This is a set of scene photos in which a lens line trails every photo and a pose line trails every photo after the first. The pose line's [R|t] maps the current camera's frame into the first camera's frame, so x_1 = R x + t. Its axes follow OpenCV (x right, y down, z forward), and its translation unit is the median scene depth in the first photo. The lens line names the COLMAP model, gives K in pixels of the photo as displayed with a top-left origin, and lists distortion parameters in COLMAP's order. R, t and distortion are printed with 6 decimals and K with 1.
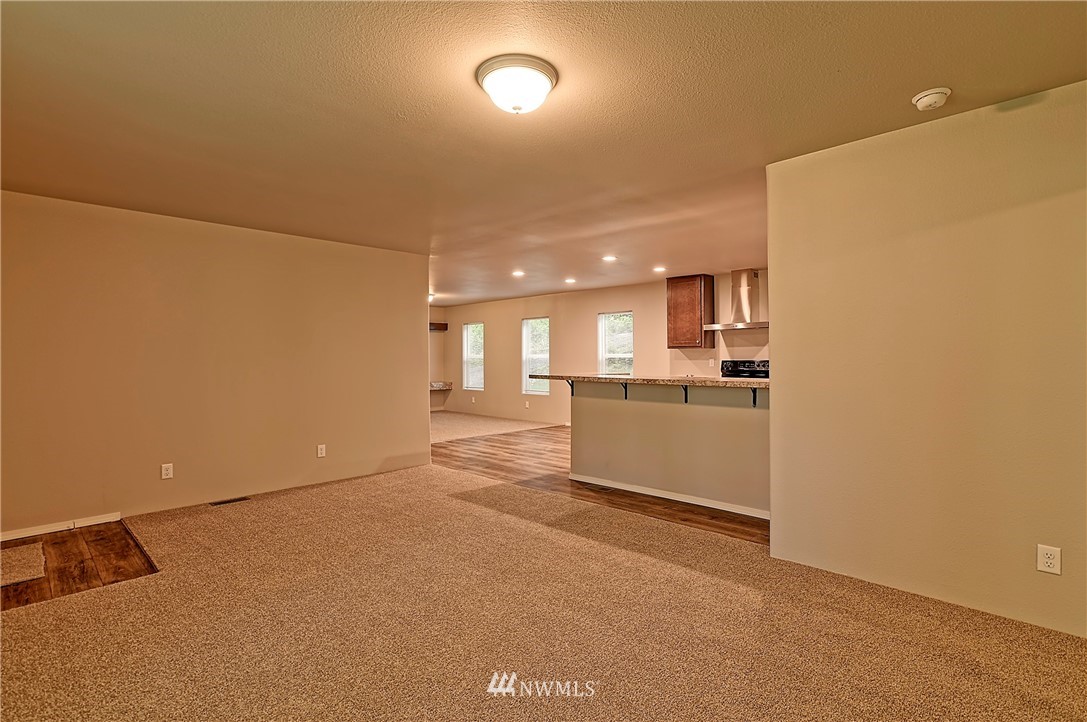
lens RADIAL K [[529.7, 0, 539.7], [0, 529.7, 360.1], [0, 0, 1]] dist [0.004117, 0.000248]
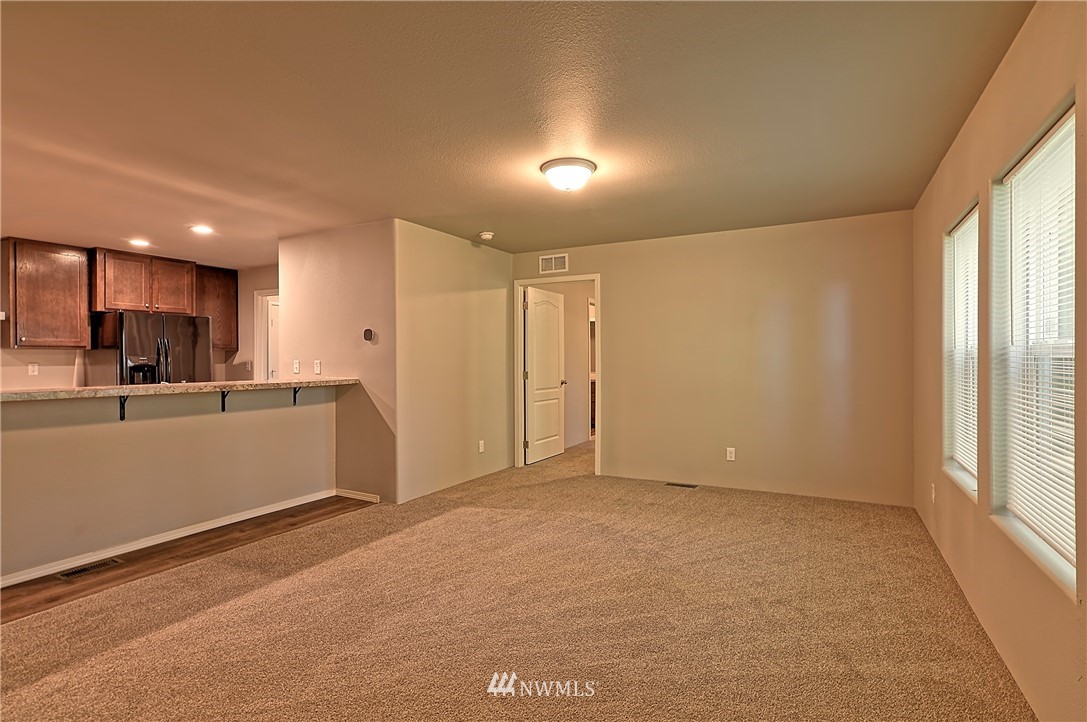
lens RADIAL K [[529.7, 0, 539.7], [0, 529.7, 360.1], [0, 0, 1]] dist [0.004117, 0.000248]
pose [[-0.271731, 0.006778, 0.962349, -0.756181], [0.010034, 0.999941, -0.004210, 0.005187], [-0.962321, 0.008512, -0.271783, 0.781320]]
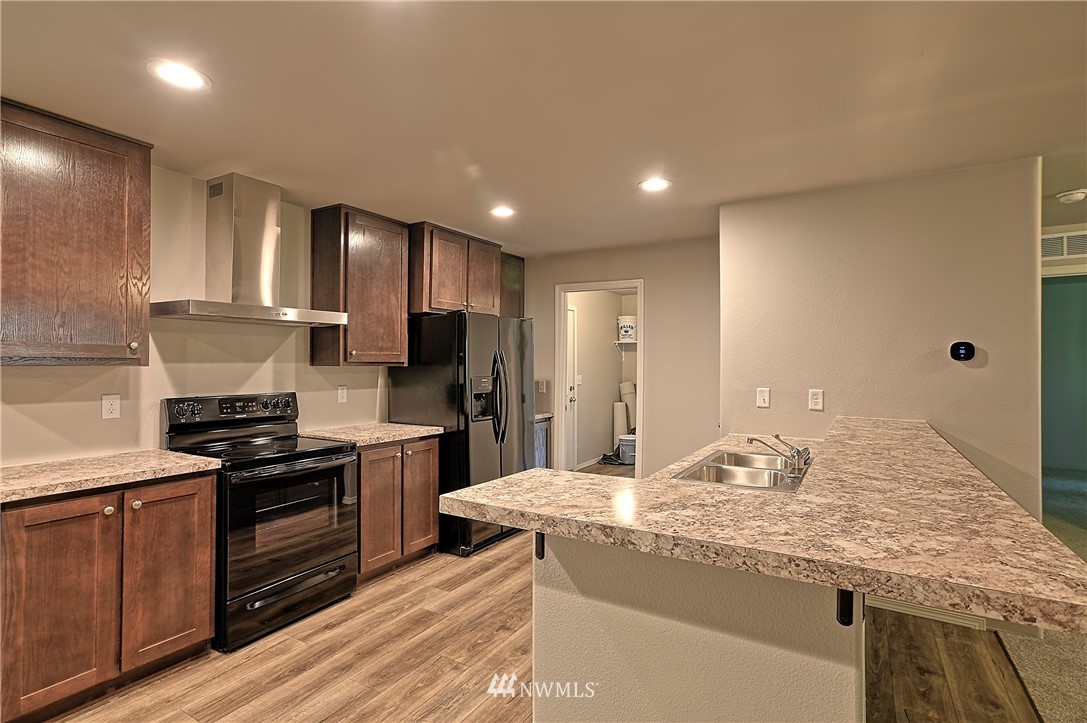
lens RADIAL K [[529.7, 0, 539.7], [0, 529.7, 360.6], [0, 0, 1]] dist [0.004117, 0.000248]
pose [[-0.234277, 0.003074, 0.972165, -0.138154], [0.000190, 0.999995, -0.003116, -0.045254], [-0.972170, -0.000545, -0.234276, 1.494244]]
